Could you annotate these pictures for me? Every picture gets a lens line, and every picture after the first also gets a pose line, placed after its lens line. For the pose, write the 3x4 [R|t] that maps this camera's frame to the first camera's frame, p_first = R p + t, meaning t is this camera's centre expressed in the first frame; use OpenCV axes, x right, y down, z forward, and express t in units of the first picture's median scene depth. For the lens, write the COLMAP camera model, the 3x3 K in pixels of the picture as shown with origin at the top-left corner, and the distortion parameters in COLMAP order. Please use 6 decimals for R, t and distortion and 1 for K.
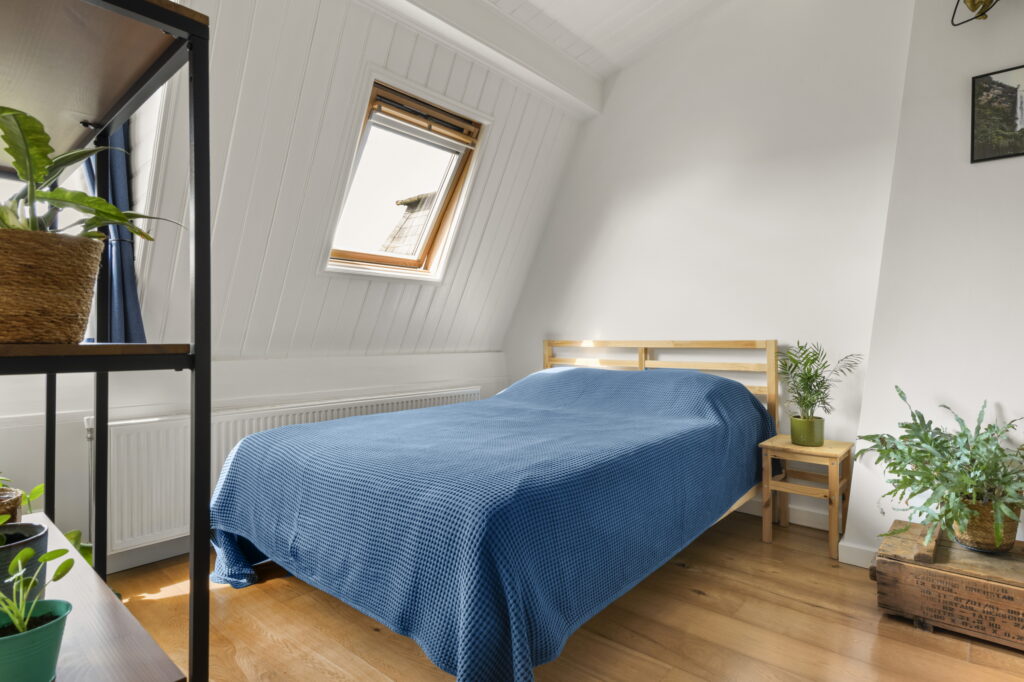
lens RADIAL K [[541.9, 0, 514.5], [0, 541.9, 334.3], [0, 0, 1]] dist [0.002850, 0.000550]
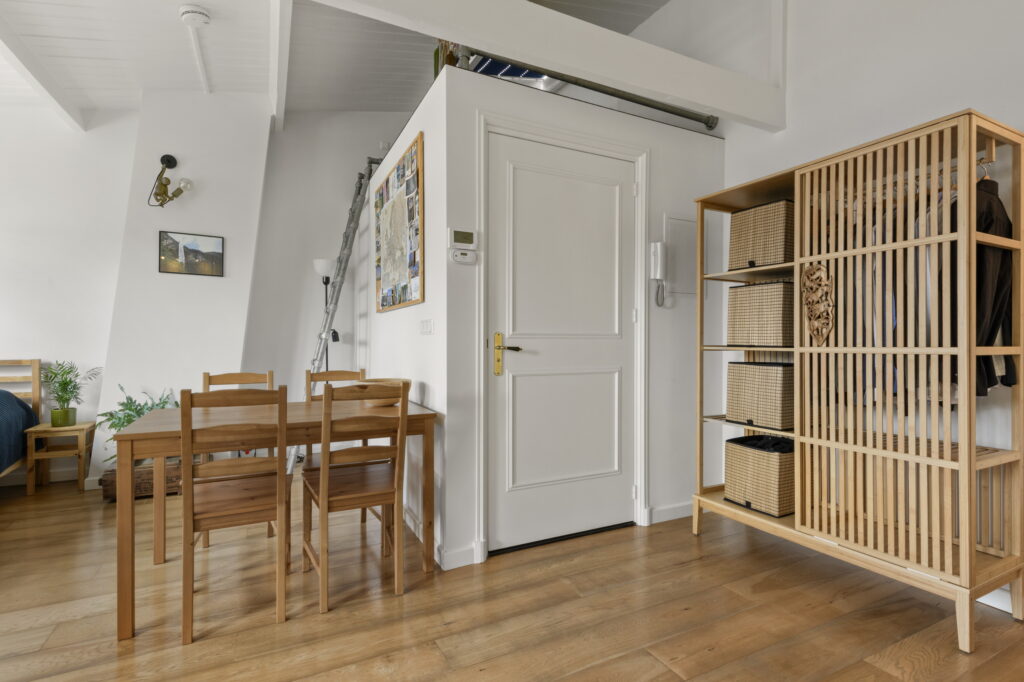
lens RADIAL K [[496.9, 0, 518.3], [0, 496.9, 341.8], [0, 0, 1]] dist [0.021282, -0.009232]
pose [[0.361990, 0.002195, 0.932180, -0.346636], [-0.006364, 0.999980, 0.000117, -0.050143], [-0.932160, -0.005975, 0.361996, -0.763885]]
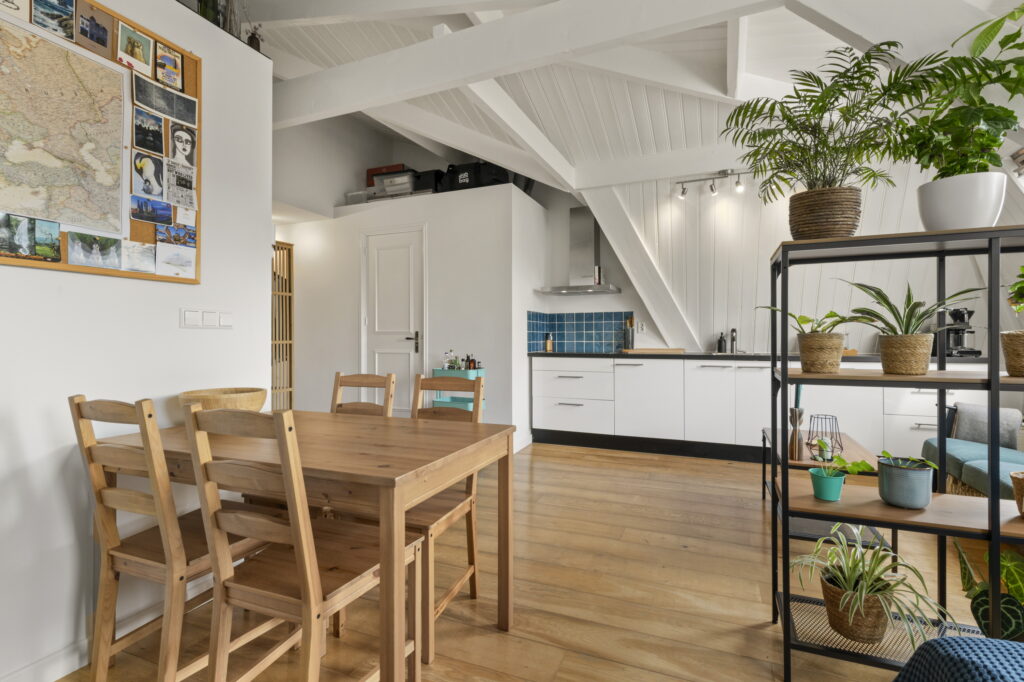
lens RADIAL K [[483.9, 0, 512.0], [0, 483.9, 341.0], [0, 0, 1]] dist [0.000353, 0.000109]
pose [[-0.946852, 0.004472, -0.321639, 0.353595], [0.004749, 0.999989, -0.000074, -0.040850], [0.321635, -0.001598, -0.946862, 0.729291]]
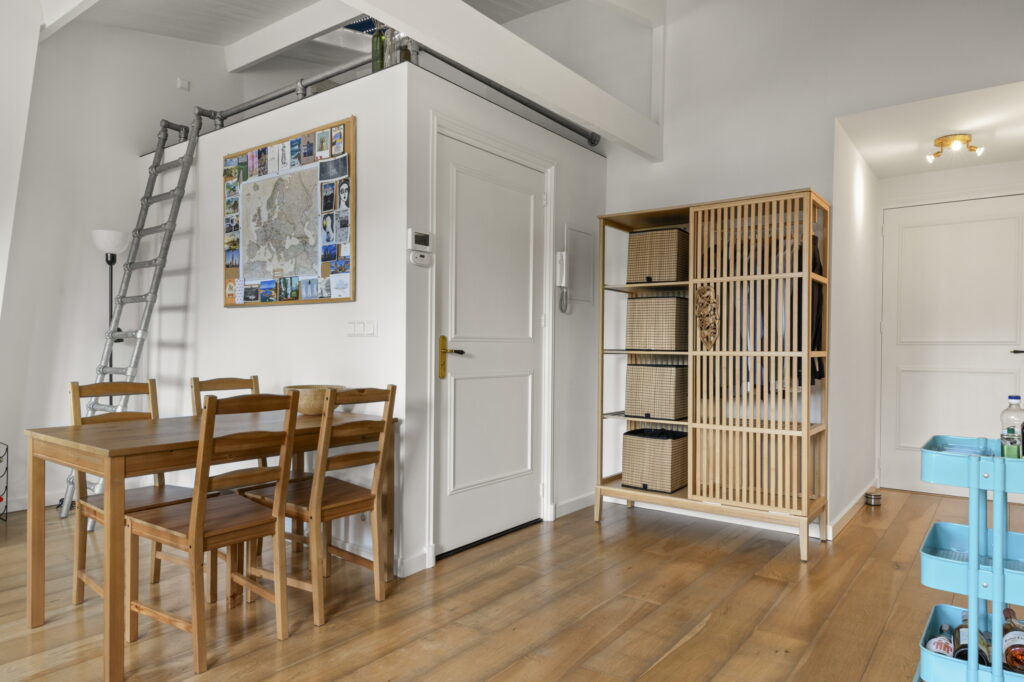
lens RADIAL K [[649.9, 0, 517.1], [0, 649.9, 348.5], [0, 0, 1]] dist [0.026025, -0.000803]
pose [[-0.079828, -0.003496, 0.996803, -0.741646], [-0.013290, 0.999909, 0.002442, -0.048164], [-0.996720, -0.013053, -0.079867, -0.401174]]
